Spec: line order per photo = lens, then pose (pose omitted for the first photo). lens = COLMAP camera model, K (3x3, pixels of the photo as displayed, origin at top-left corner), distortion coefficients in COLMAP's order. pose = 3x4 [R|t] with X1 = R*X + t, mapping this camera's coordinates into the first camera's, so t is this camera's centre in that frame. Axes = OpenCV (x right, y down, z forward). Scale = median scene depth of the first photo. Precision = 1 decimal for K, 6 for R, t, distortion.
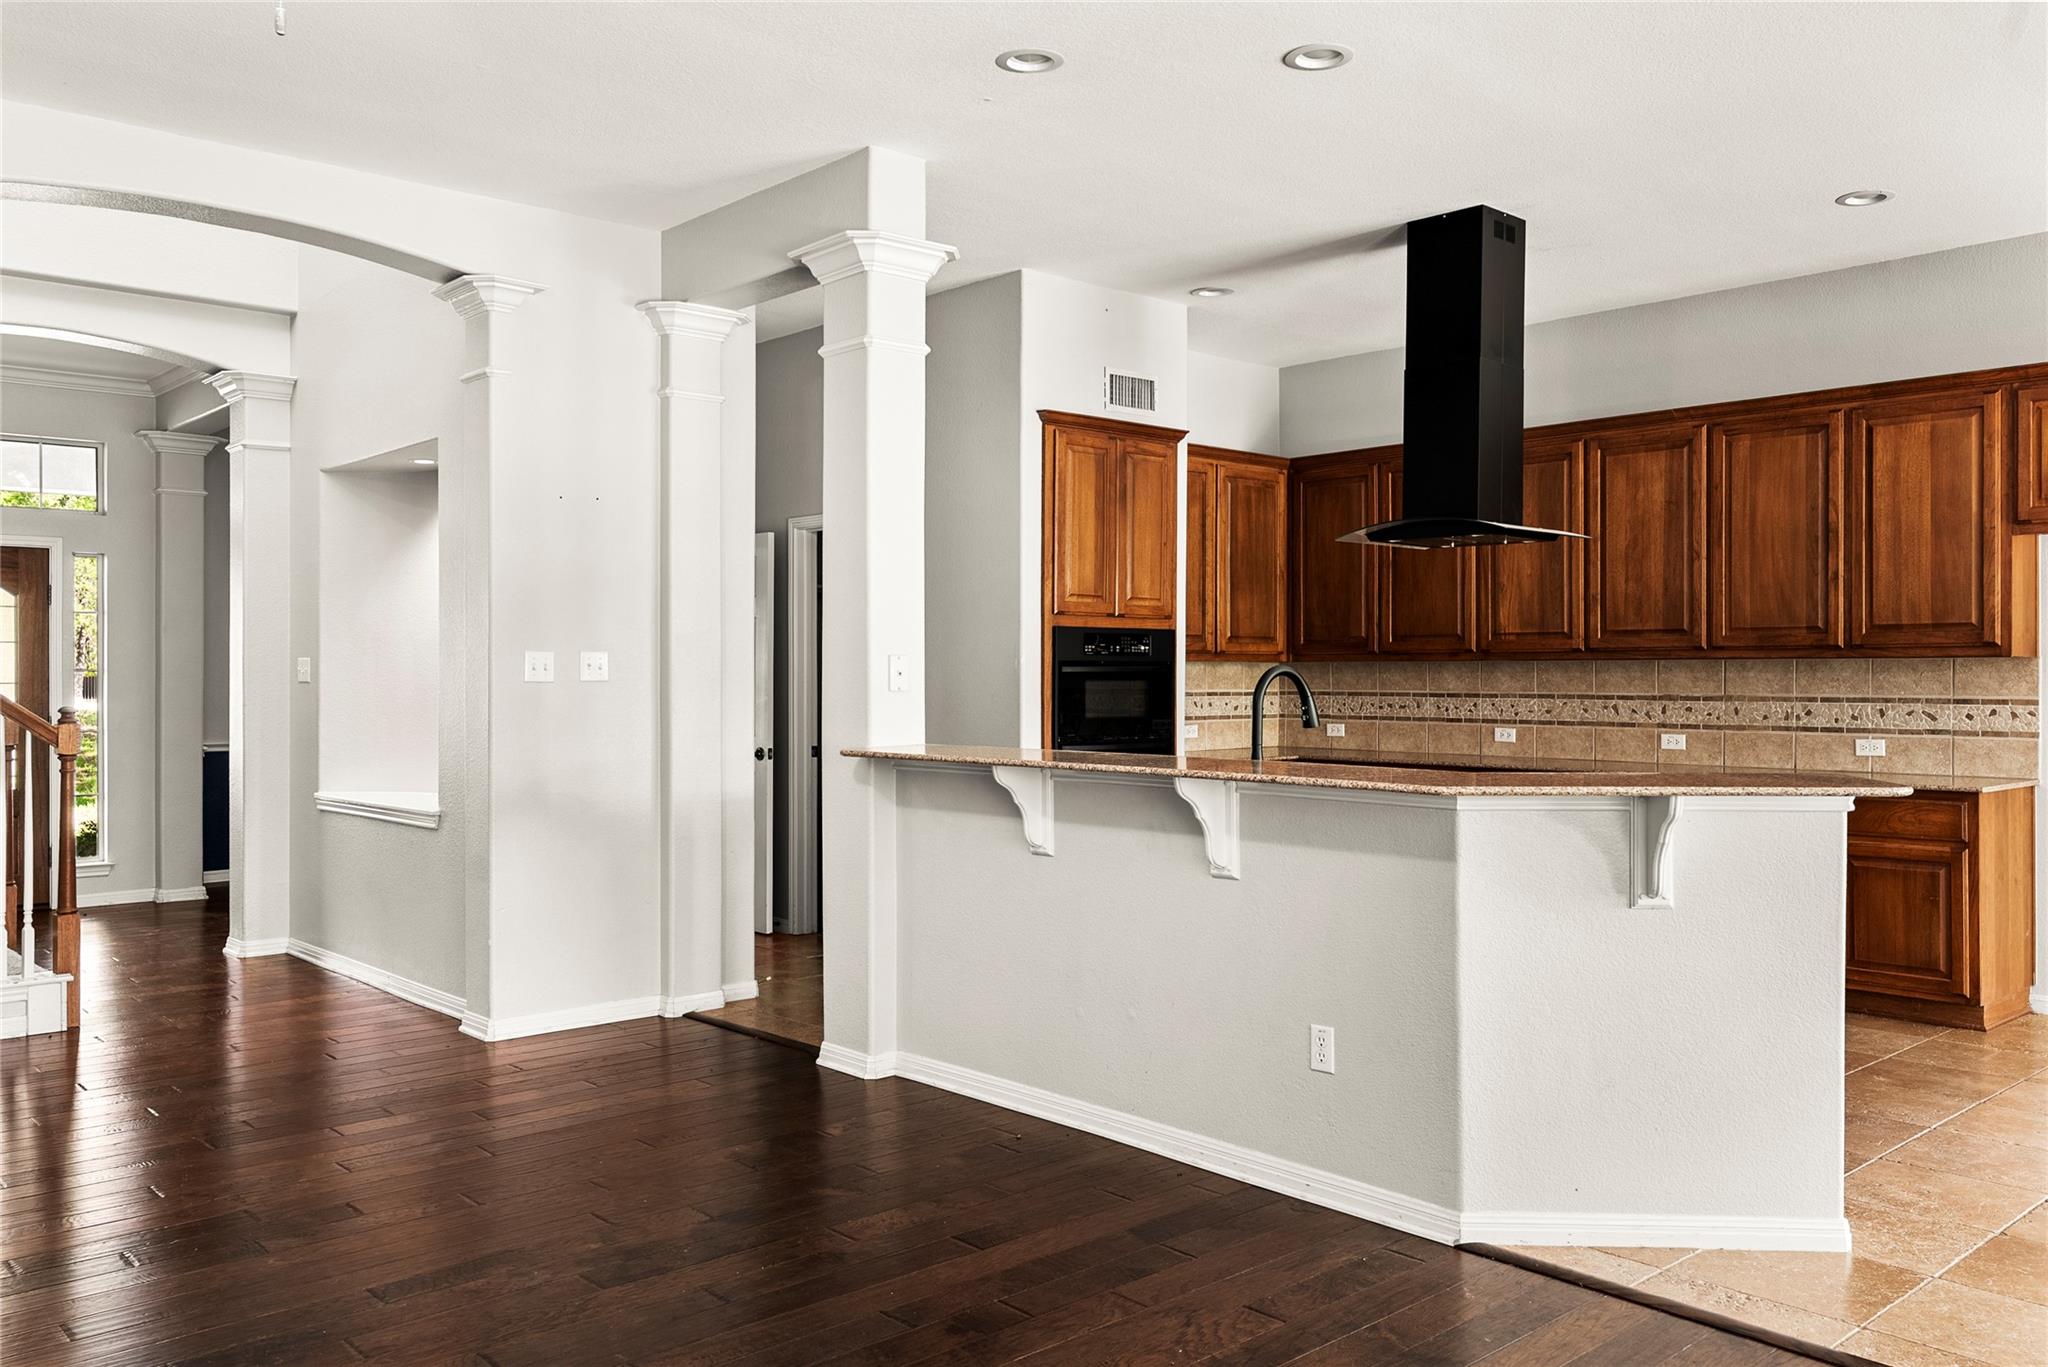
lens RADIAL K [[1598.9, 0, 1027.7], [0, 1598.9, 674.4], [0, 0, 1]] dist [0.011558, -0.011602]
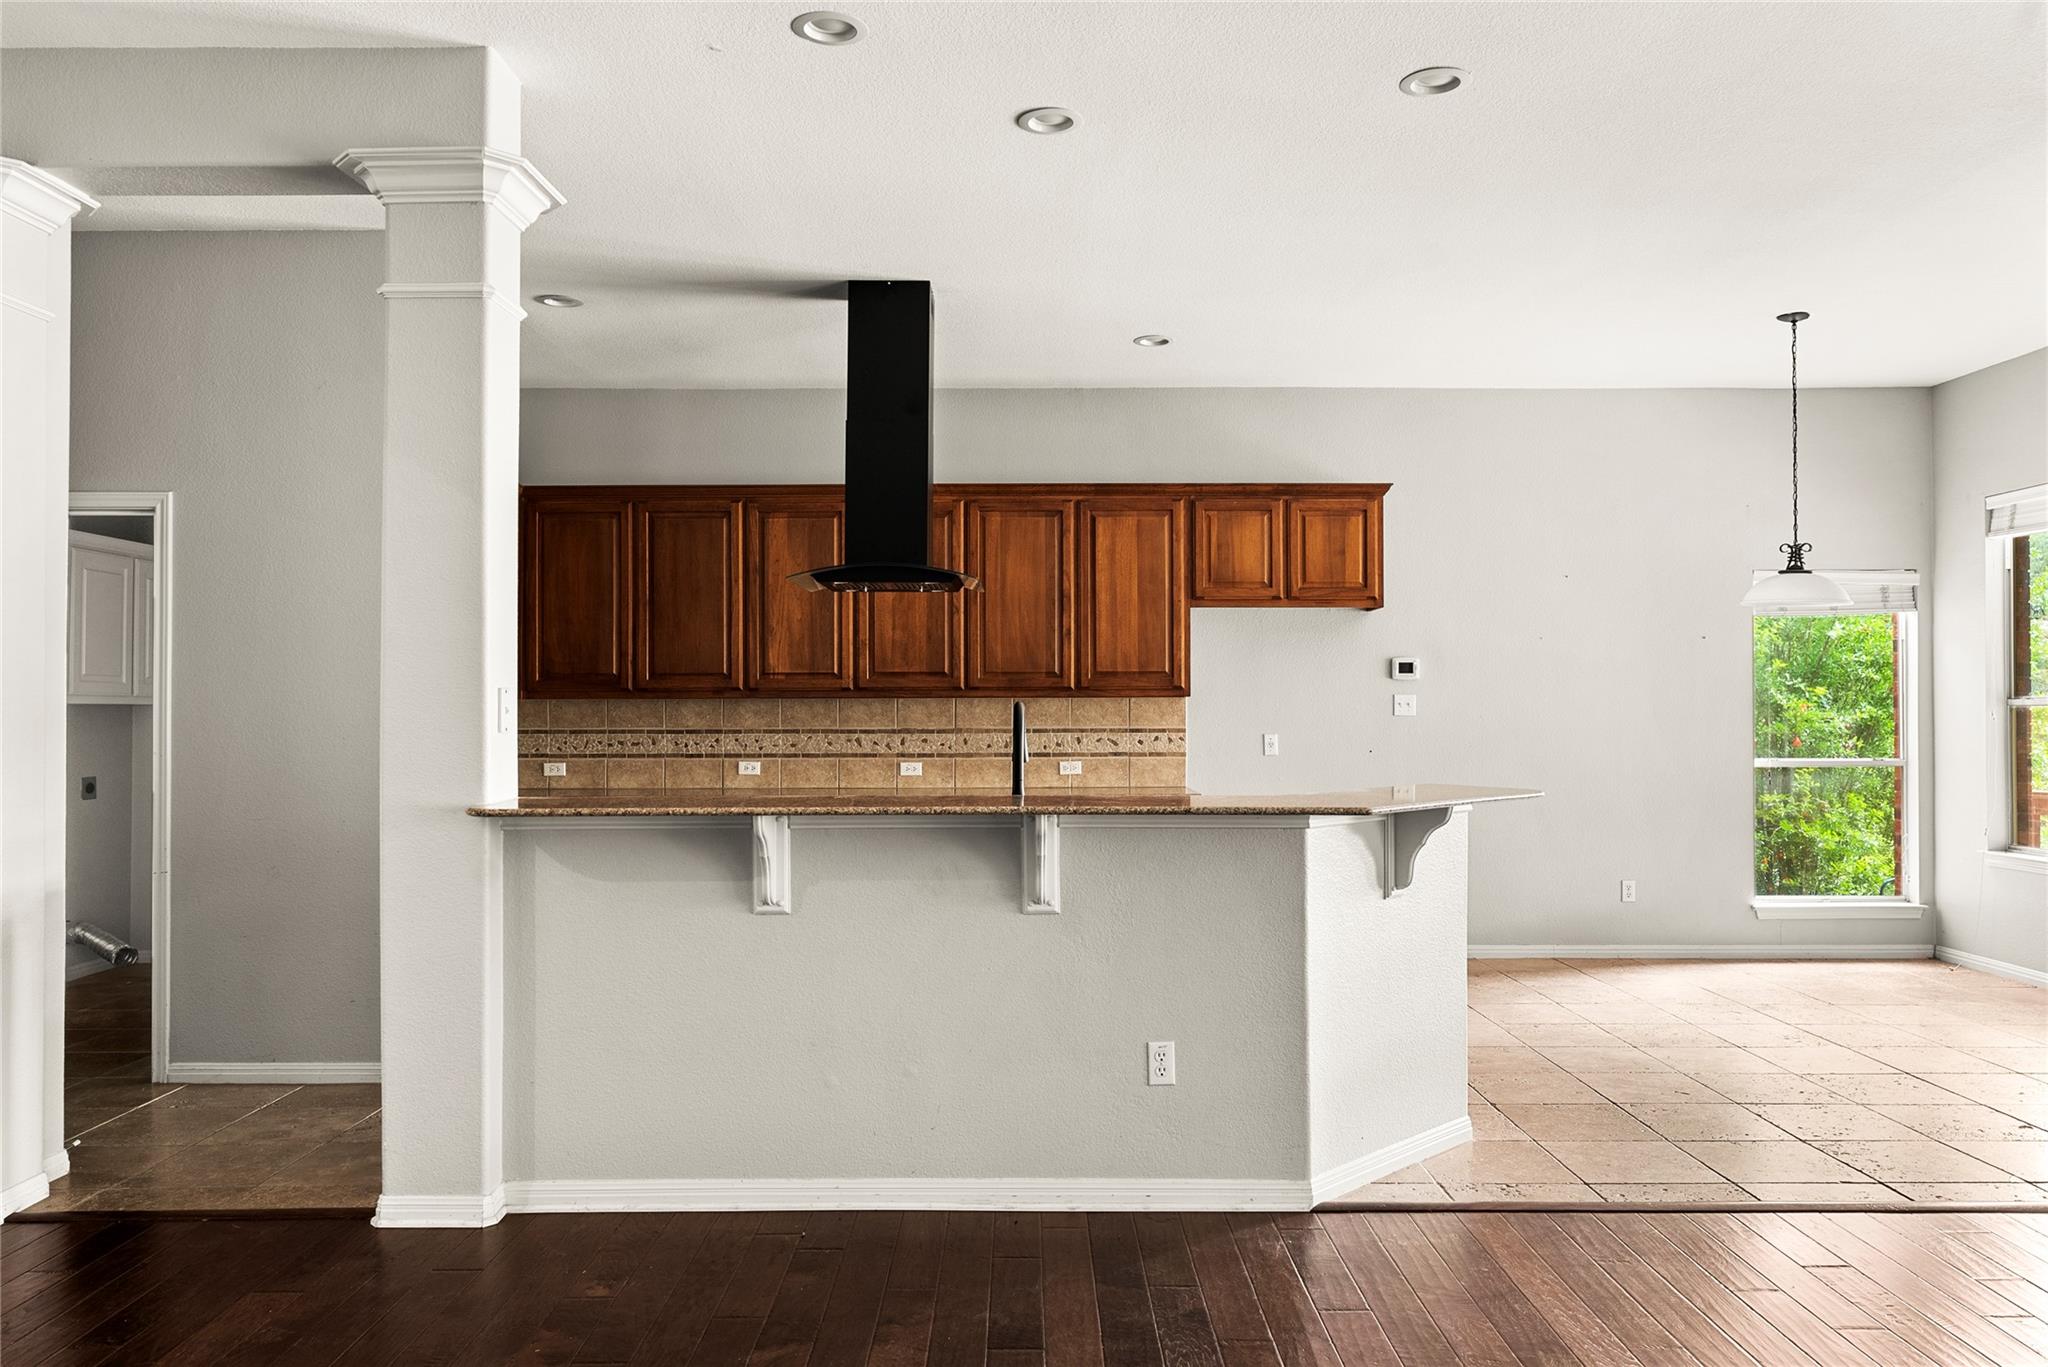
lens RADIAL K [[1456.0, 0, 1023.9], [0, 1456.0, 696.8], [0, 0, 1]] dist [-0.001434, -0.001505]
pose [[0.670490, 0.004954, 0.741902, -0.365408], [0.003173, 0.999949, -0.009544, 0.000192], [-0.741912, 0.008754, 0.670440, 0.258948]]
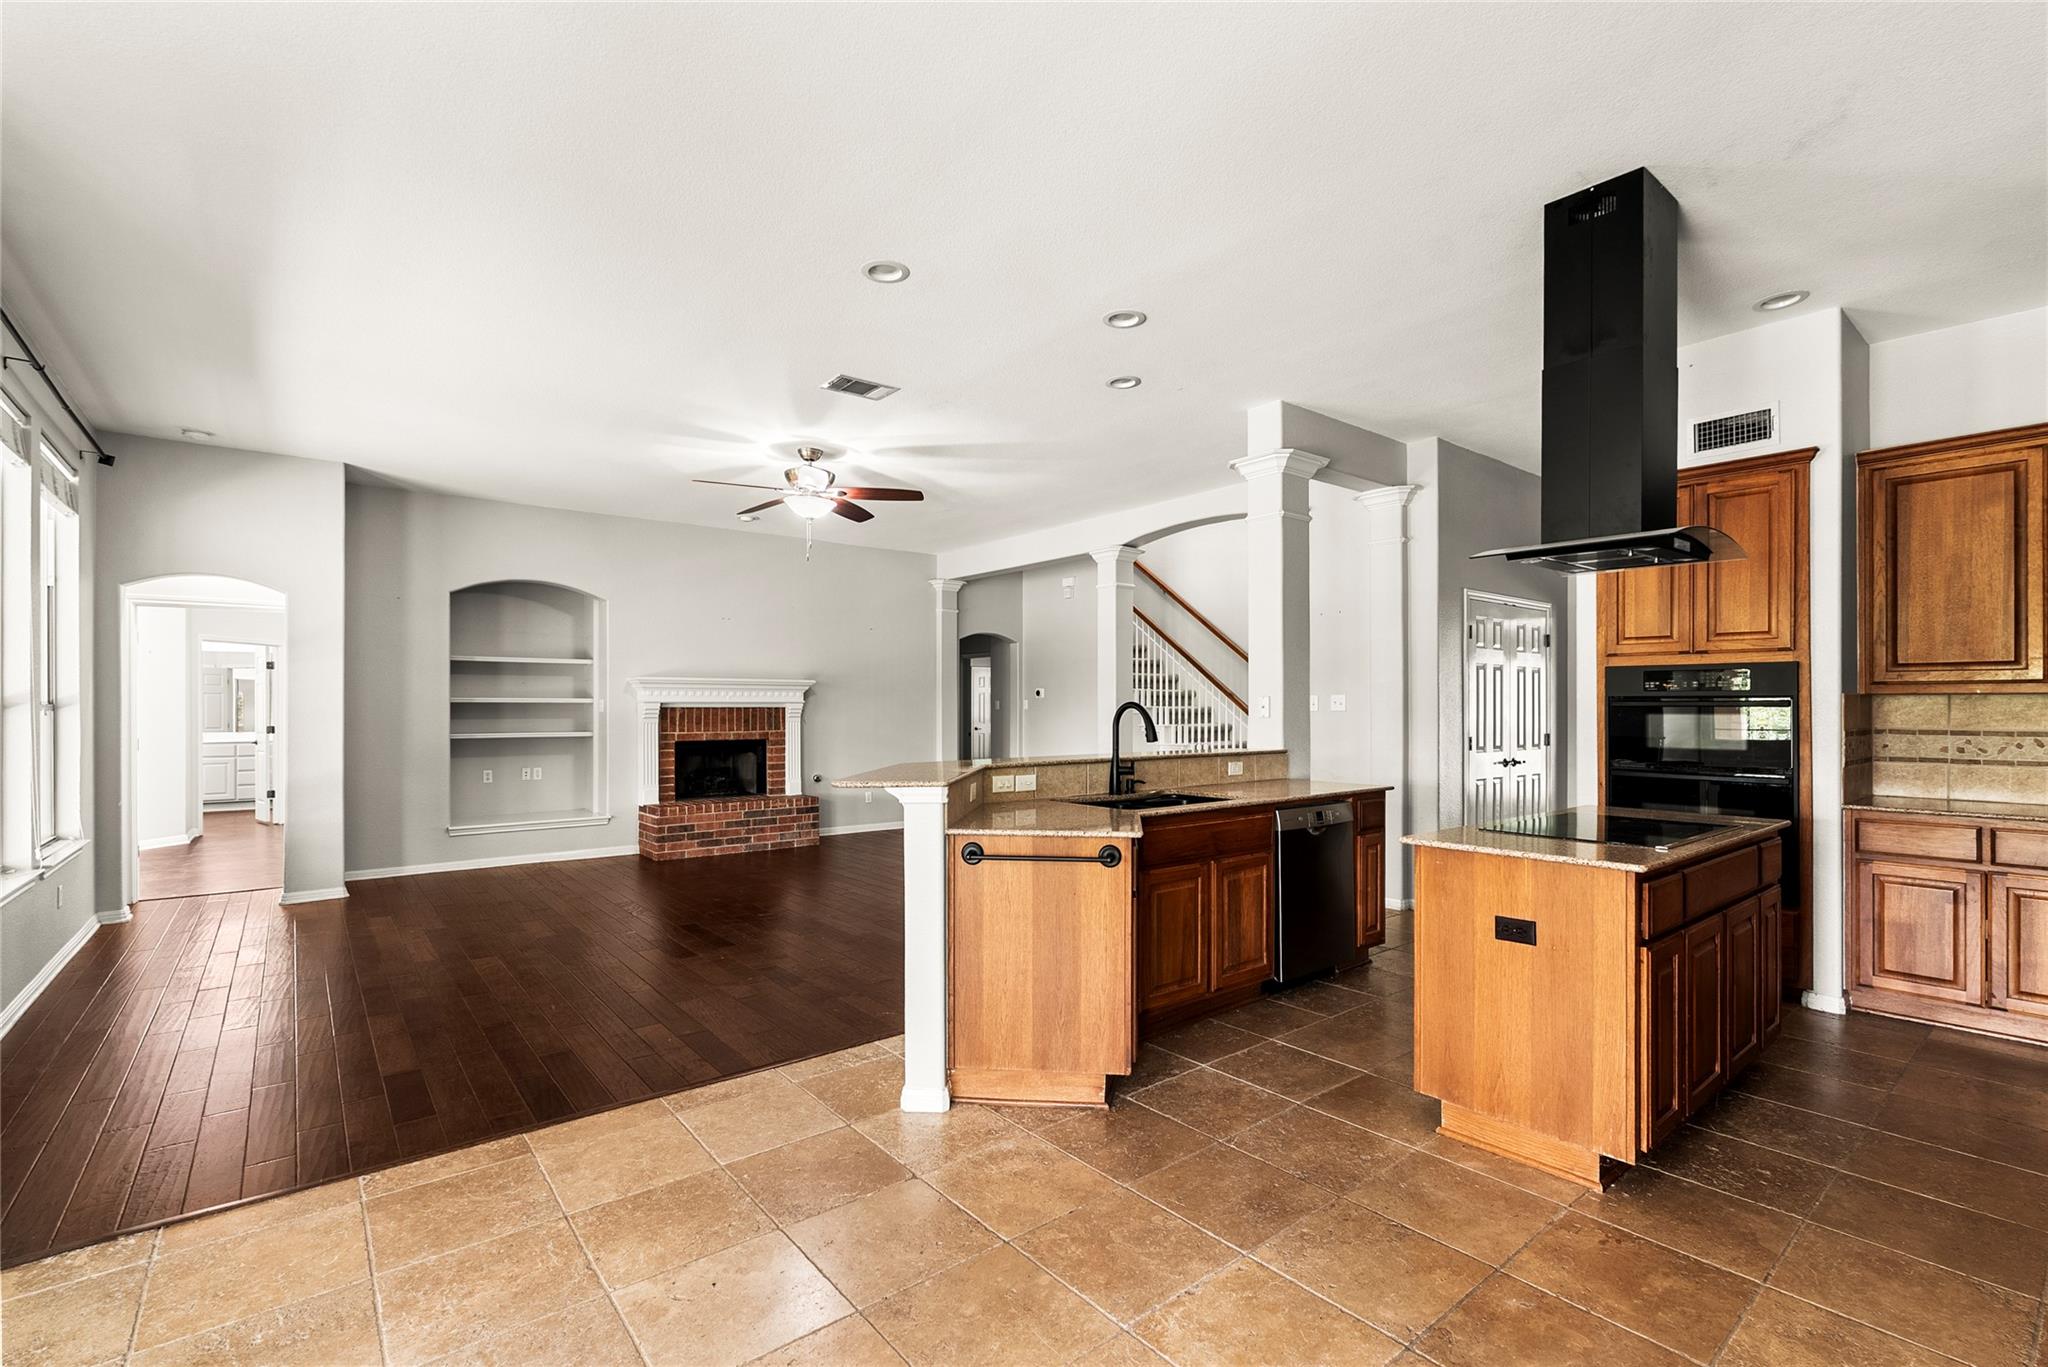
lens RADIAL K [[914.8, 0, 1021.4], [0, 914.8, 702.5], [0, 0, 1]] dist [-0.004439, 0.001796]
pose [[-0.061591, -0.003089, -0.998097, 0.746941], [-0.000503, 0.999995, -0.003064, -0.001918], [0.998101, 0.000313, -0.061592, 0.651225]]
